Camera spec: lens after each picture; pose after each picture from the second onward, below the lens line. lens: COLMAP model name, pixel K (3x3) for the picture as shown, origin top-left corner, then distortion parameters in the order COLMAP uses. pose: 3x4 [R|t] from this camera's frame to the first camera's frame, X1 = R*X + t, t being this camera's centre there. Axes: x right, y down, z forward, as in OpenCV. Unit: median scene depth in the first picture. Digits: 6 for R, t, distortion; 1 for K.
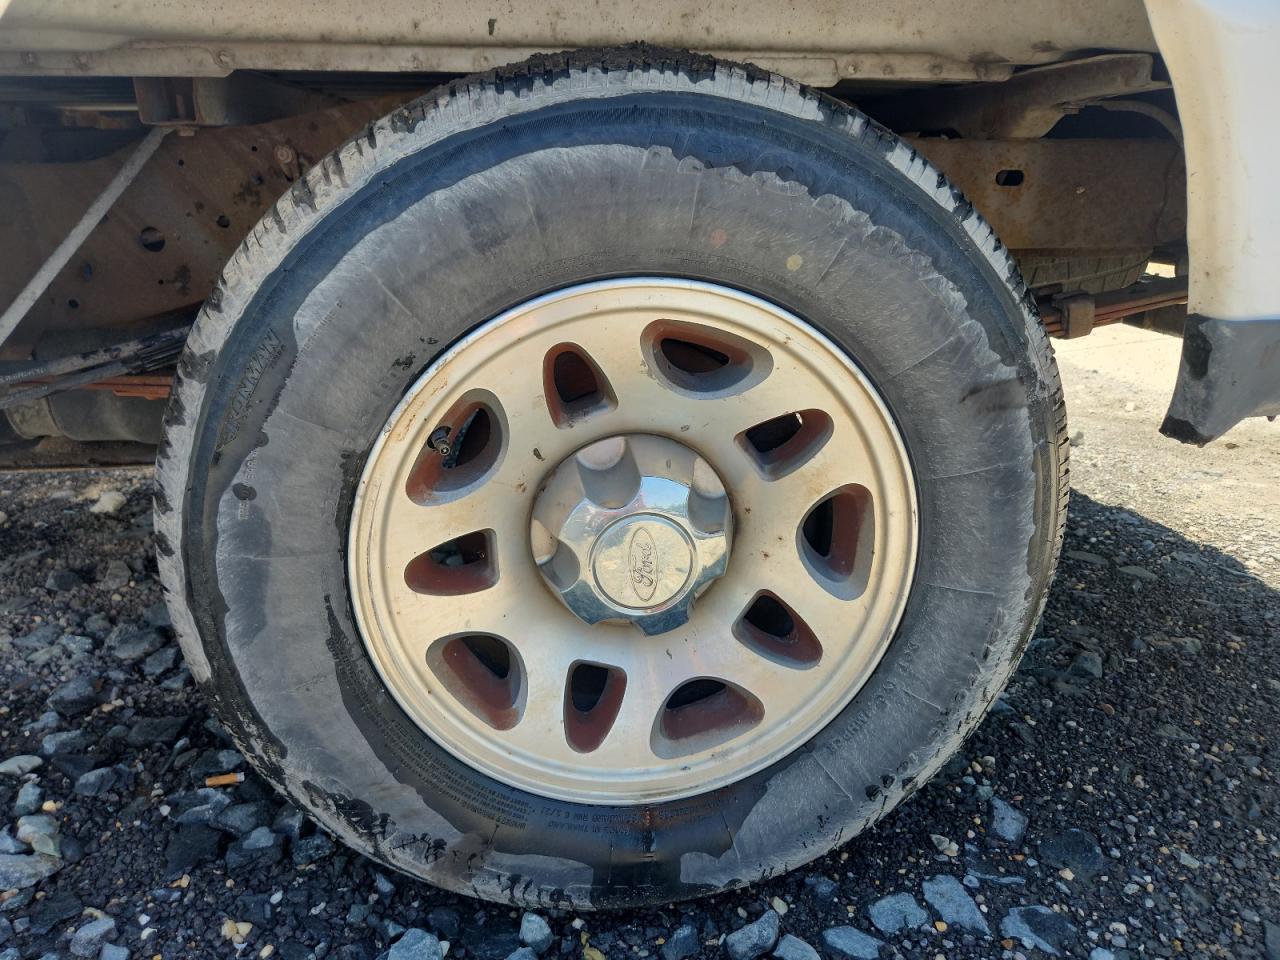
lens RADIAL K [[853.0, 0, 640.5], [0, 853.0, 456.2], [0, 0, 1]] dist [0.041842, -0.000835]
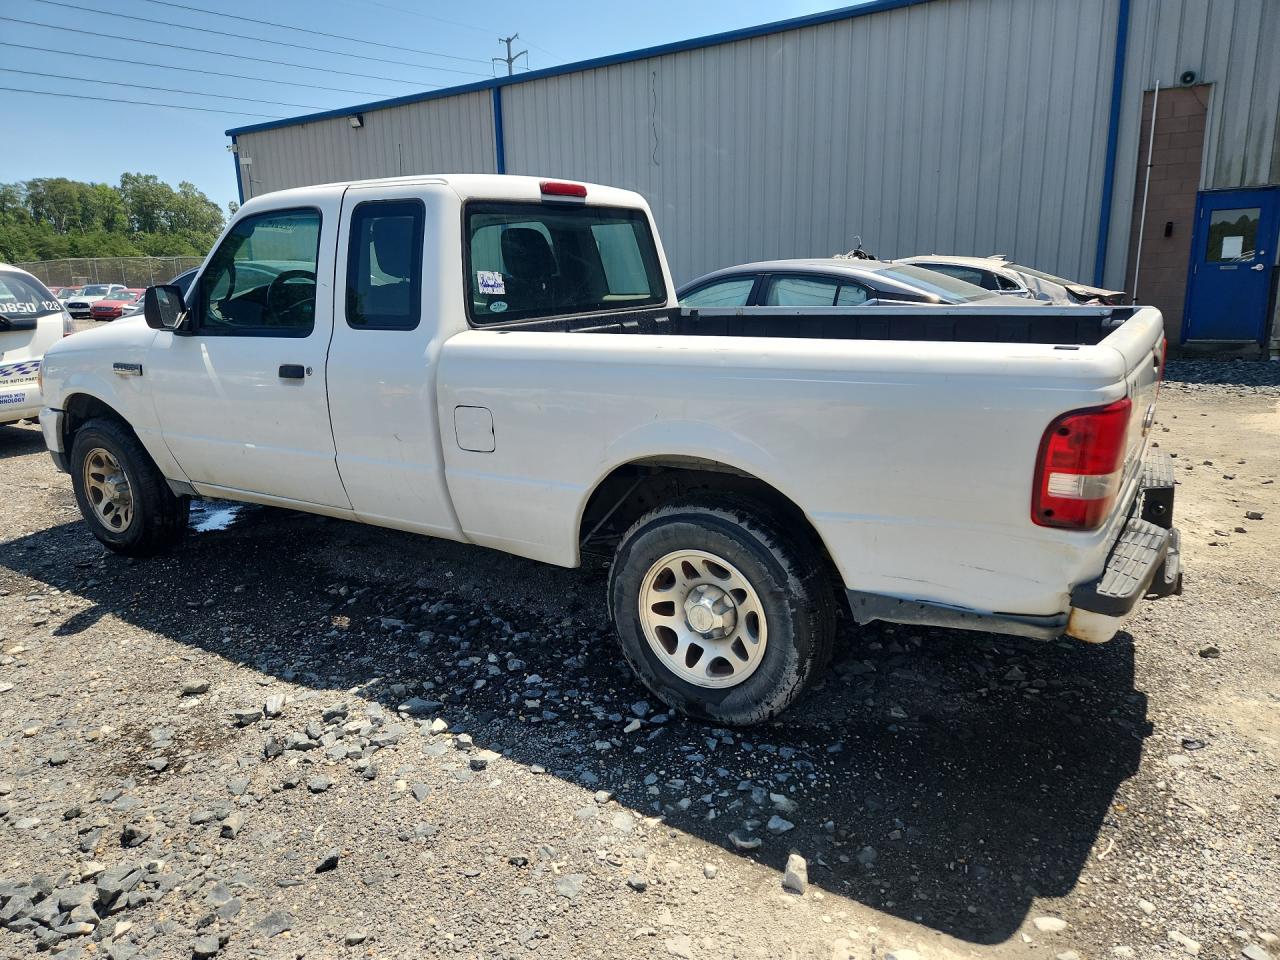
lens RADIAL K [[871.2, 0, 640.0], [0, 871.2, 480.0], [0, 0, 1]] dist [0.006081, -0.004555]
pose [[0.774041, 0.130432, -0.619555, 2.135745], [-0.182850, 0.982905, -0.021517, -0.354993], [0.606158, 0.129941, 0.784658, -2.337360]]
